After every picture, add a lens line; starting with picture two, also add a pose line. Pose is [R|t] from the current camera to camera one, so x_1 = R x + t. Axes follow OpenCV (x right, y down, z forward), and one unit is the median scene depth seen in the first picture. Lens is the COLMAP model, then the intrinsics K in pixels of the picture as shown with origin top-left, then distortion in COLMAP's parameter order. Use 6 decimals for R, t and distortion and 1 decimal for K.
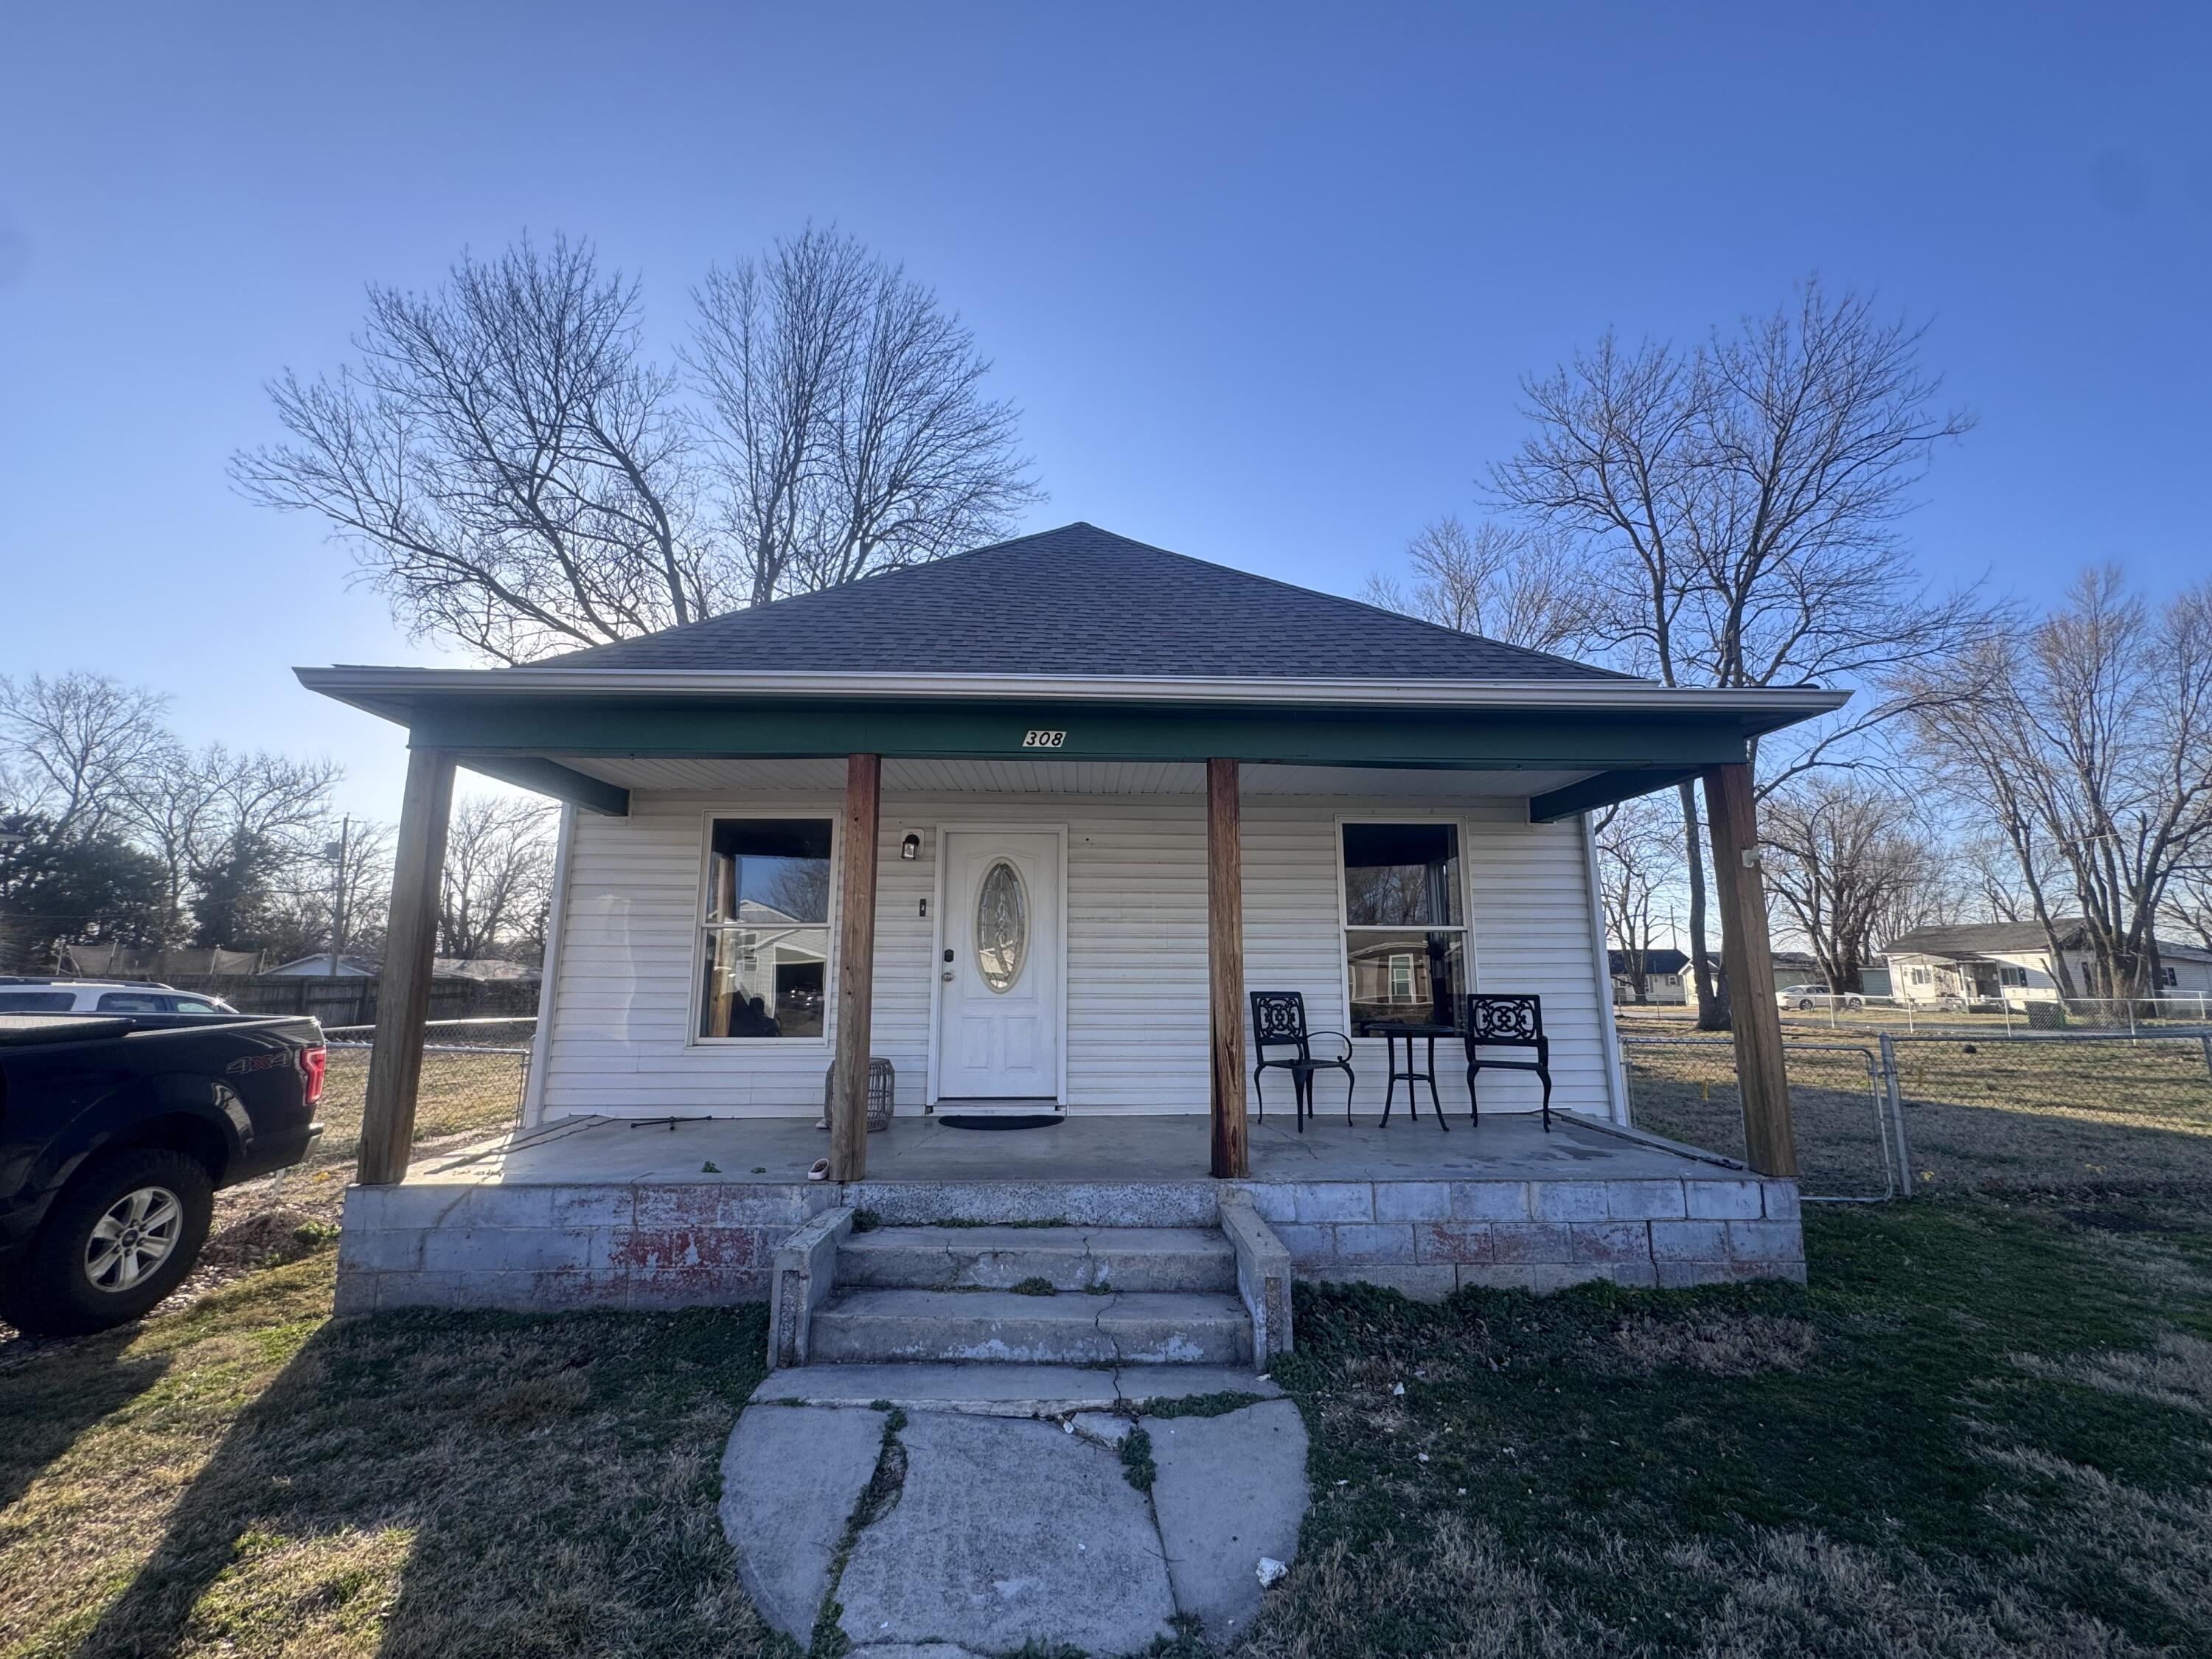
lens RADIAL K [[882.4, 0, 1106.0], [0, 882.4, 829.5], [0, 0, 1]] dist [-0.000585, -0.000030]
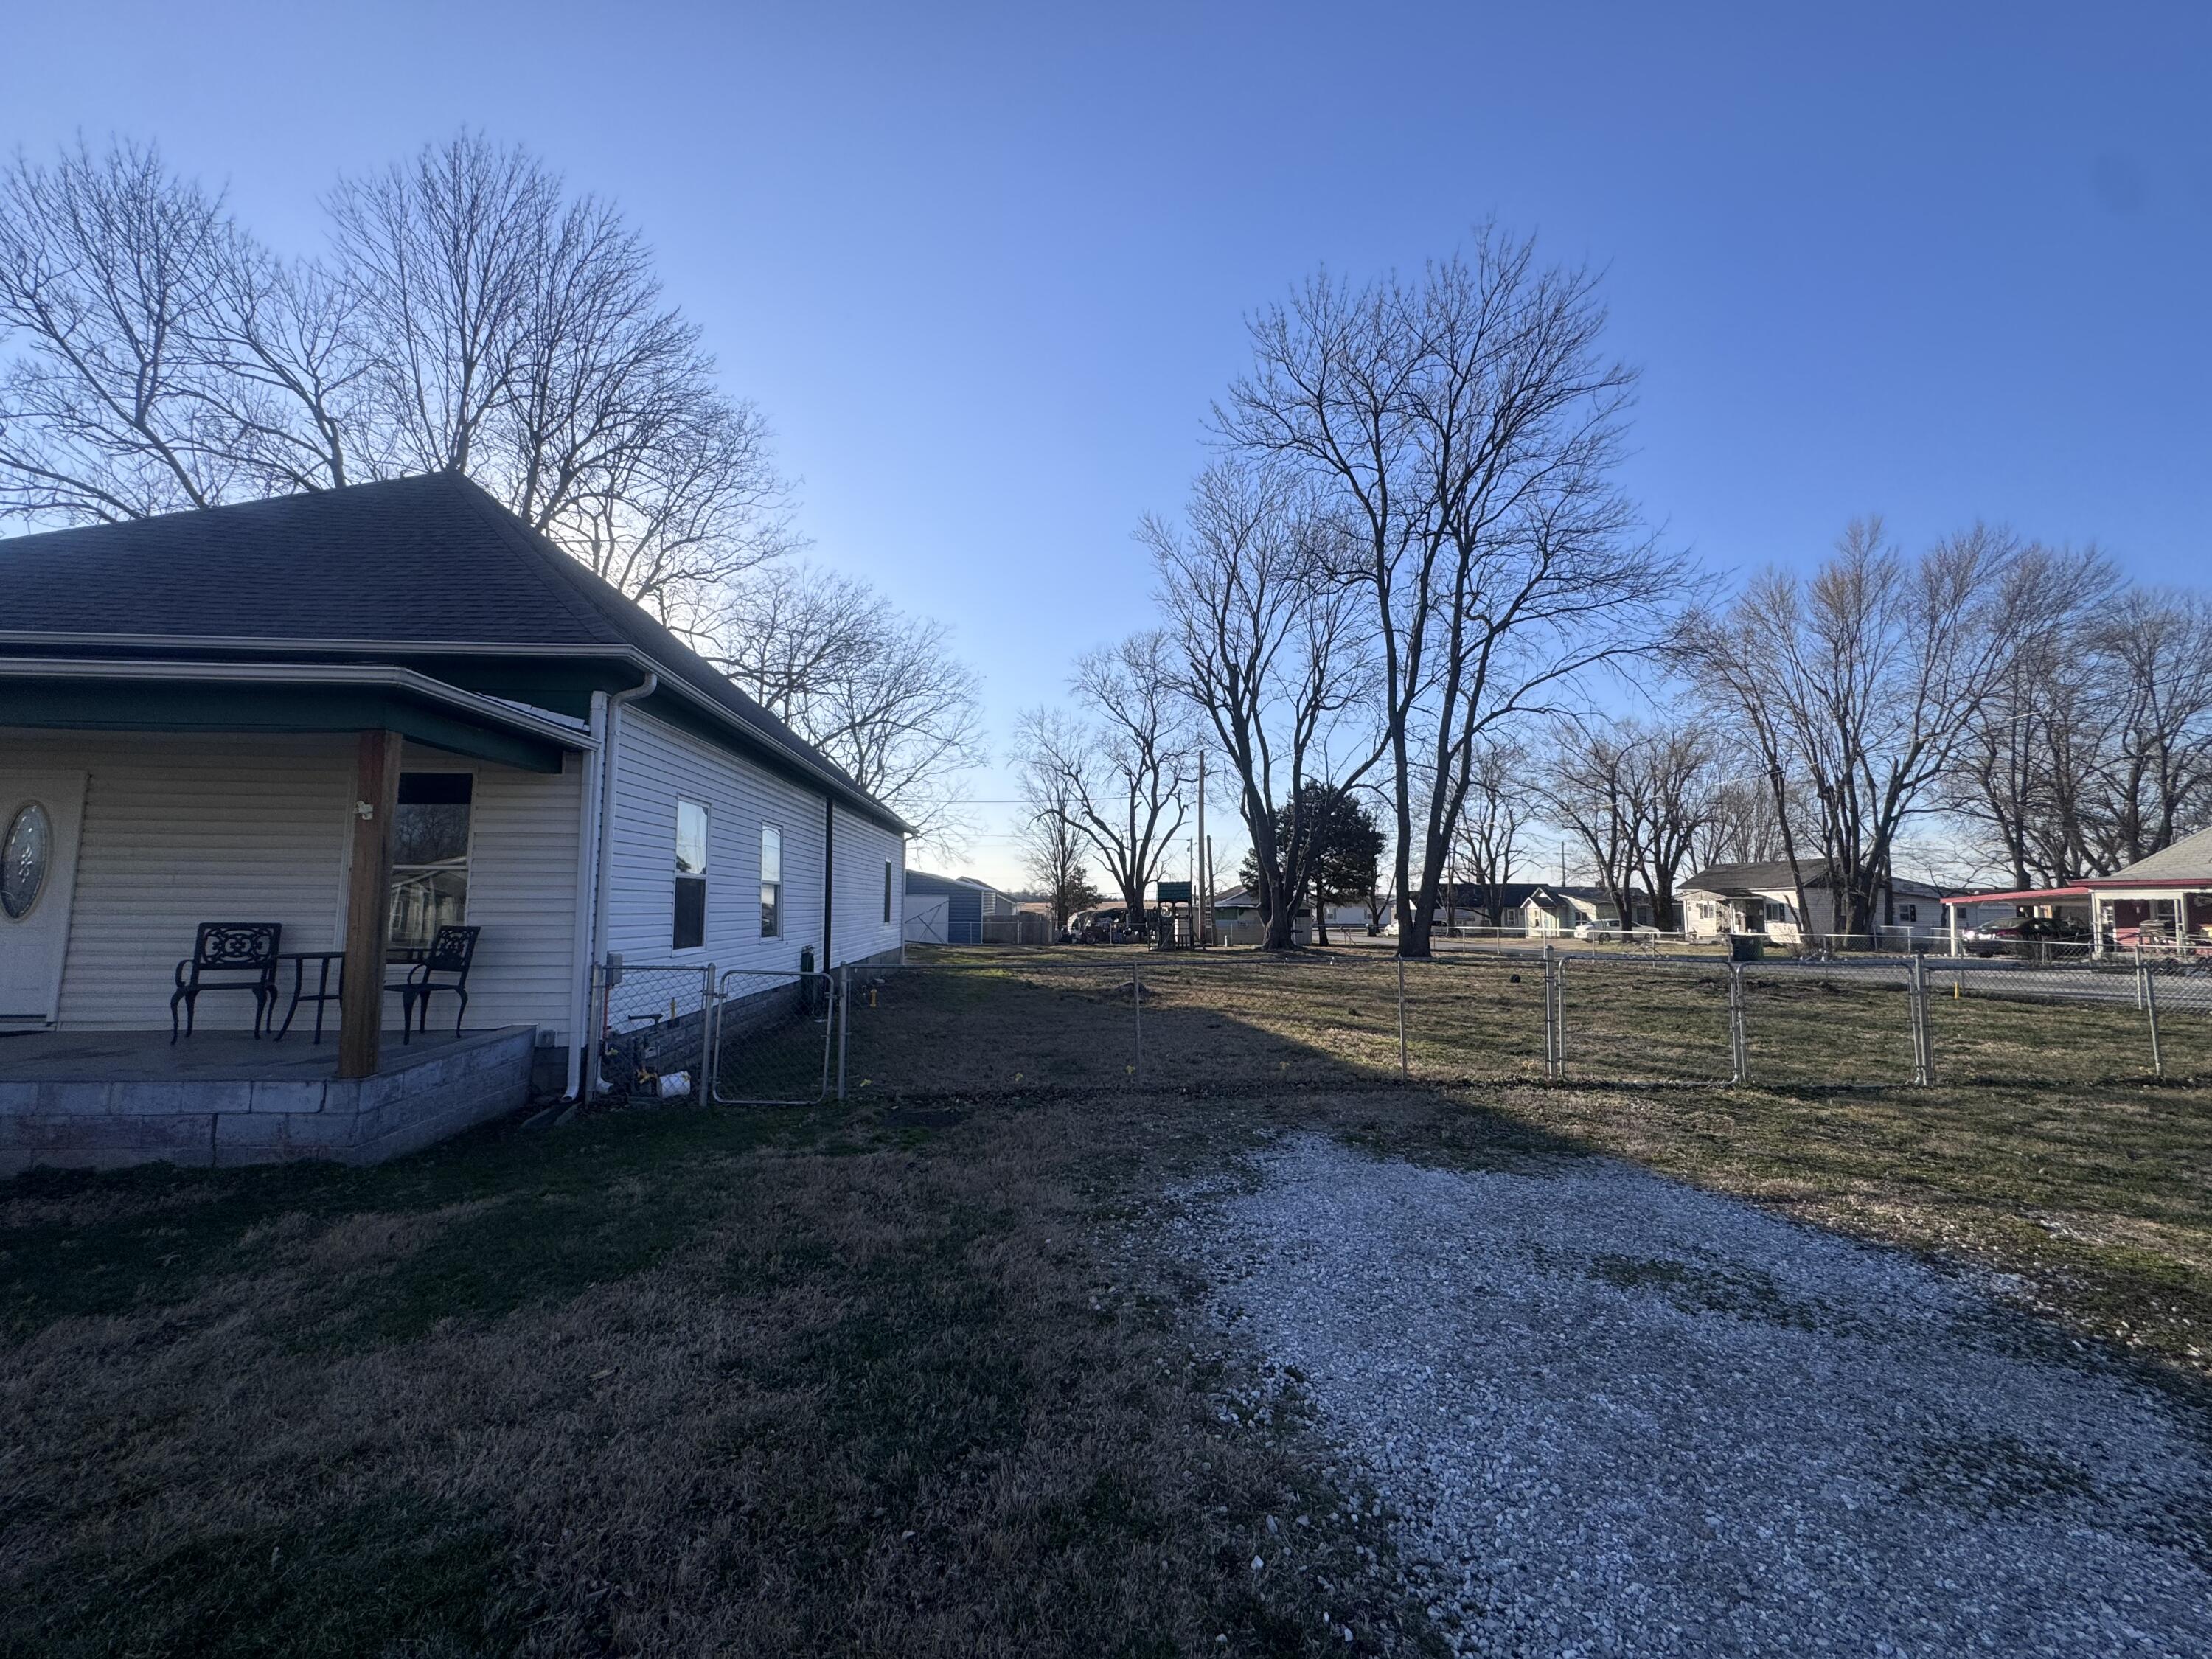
lens RADIAL K [[882.4, 0, 1106.0], [0, 882.4, 829.5], [0, 0, 1]] dist [-0.000585, -0.000030]
pose [[0.999421, 0.008528, 0.032939, 0.281077], [-0.011062, 0.996929, 0.077527, -0.007522], [-0.032177, -0.077846, 0.996446, -0.031960]]
